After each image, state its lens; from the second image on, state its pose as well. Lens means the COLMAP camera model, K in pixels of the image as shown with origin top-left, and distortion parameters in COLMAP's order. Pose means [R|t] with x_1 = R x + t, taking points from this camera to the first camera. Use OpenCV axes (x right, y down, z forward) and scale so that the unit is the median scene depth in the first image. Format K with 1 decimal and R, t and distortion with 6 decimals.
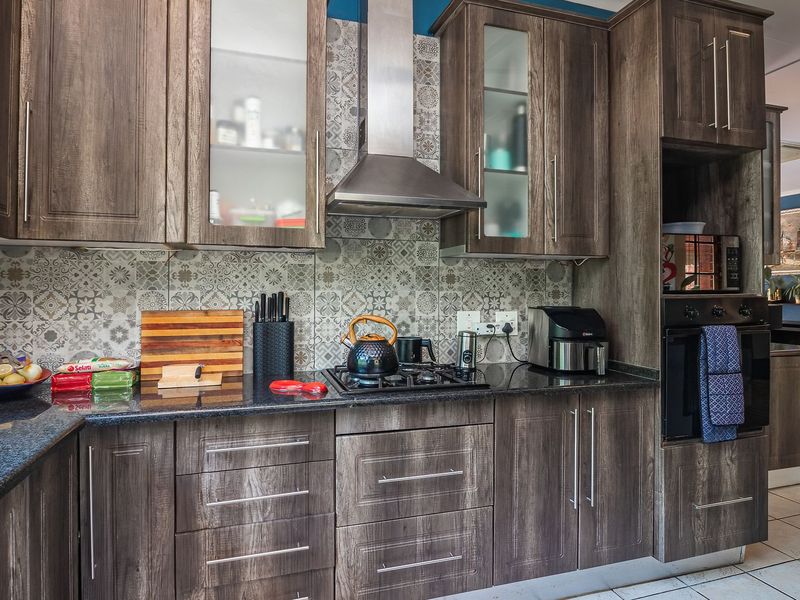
lens RADIAL K [[502.4, 0, 412.1], [0, 502.4, 286.8], [0, 0, 1]] dist [-0.002676, -0.011583]
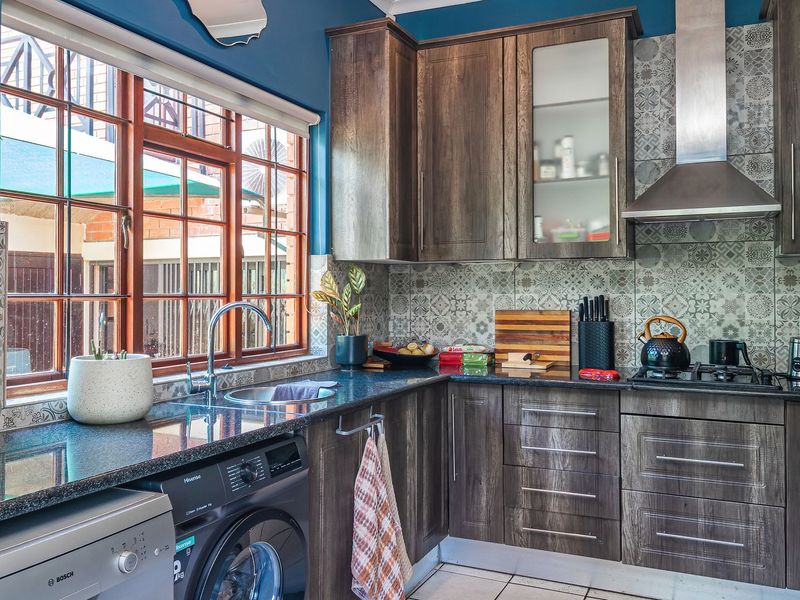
lens RADIAL K [[676.1, 0, 400.9], [0, 676.1, 297.7], [0, 0, 1]] dist [-0.015639, -0.000167]
pose [[0.741883, 0.000490, -0.670529, 0.507159], [0.009177, 0.999899, 0.010883, -0.005877], [0.670466, -0.014227, 0.741804, -0.523025]]
